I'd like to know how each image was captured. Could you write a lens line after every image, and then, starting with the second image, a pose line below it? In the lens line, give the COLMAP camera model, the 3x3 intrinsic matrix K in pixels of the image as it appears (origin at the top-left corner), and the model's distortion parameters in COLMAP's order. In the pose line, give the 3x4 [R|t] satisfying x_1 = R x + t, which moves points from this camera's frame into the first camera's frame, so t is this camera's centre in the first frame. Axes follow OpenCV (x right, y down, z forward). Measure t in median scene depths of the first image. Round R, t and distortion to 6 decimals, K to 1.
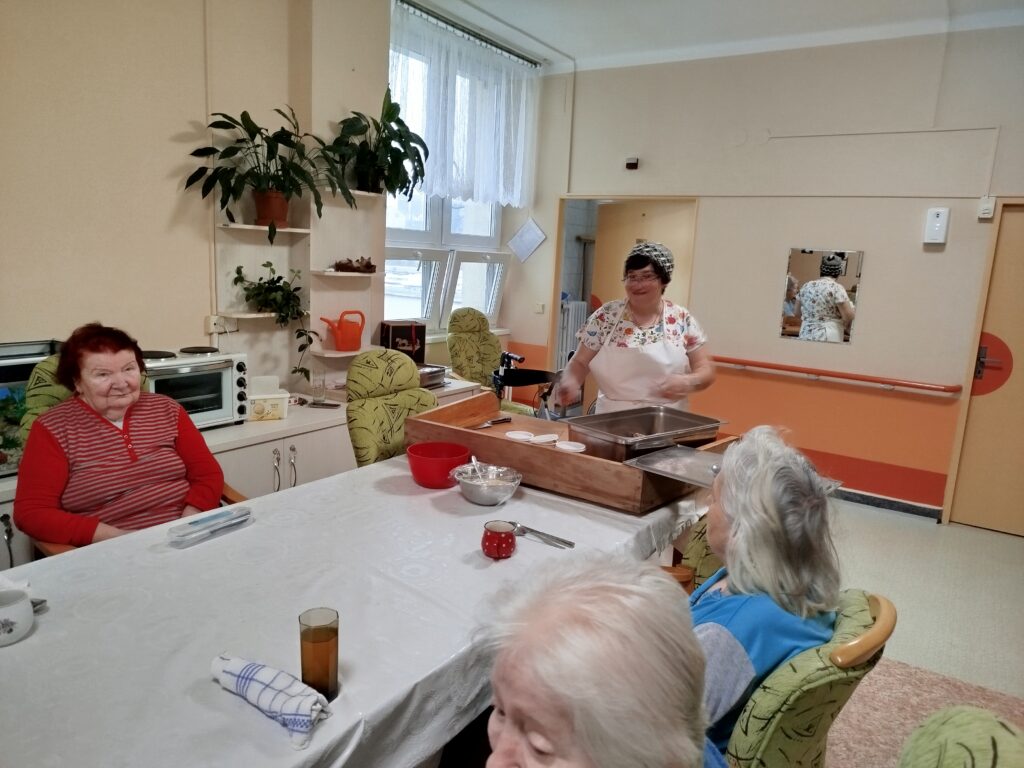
lens RADIAL K [[719.3, 0, 512.0], [0, 719.3, 384.0], [0, 0, 1]] dist [0.000114, 0.008526]
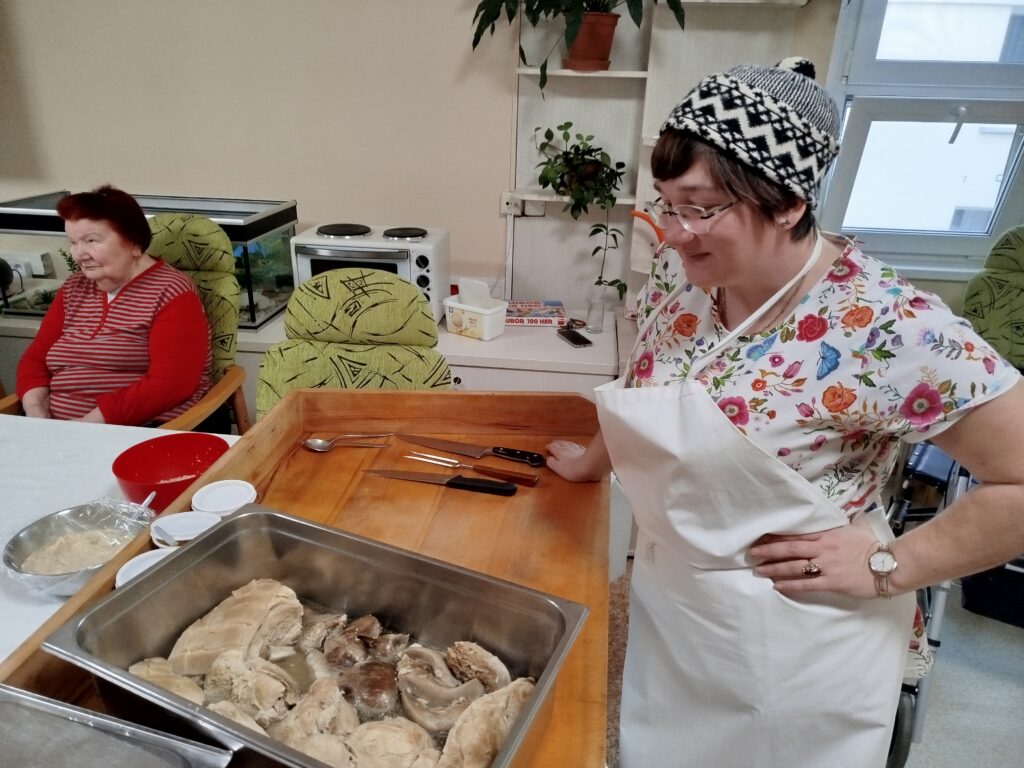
lens RADIAL K [[719.3, 0, 512.0], [0, 719.3, 384.0], [0, 0, 1]] dist [0.000114, 0.008526]
pose [[0.440958, 0.312842, -0.841241, 0.313343], [-0.163096, 0.949612, 0.267652, -0.105169], [0.882585, 0.019180, 0.469762, 0.618687]]
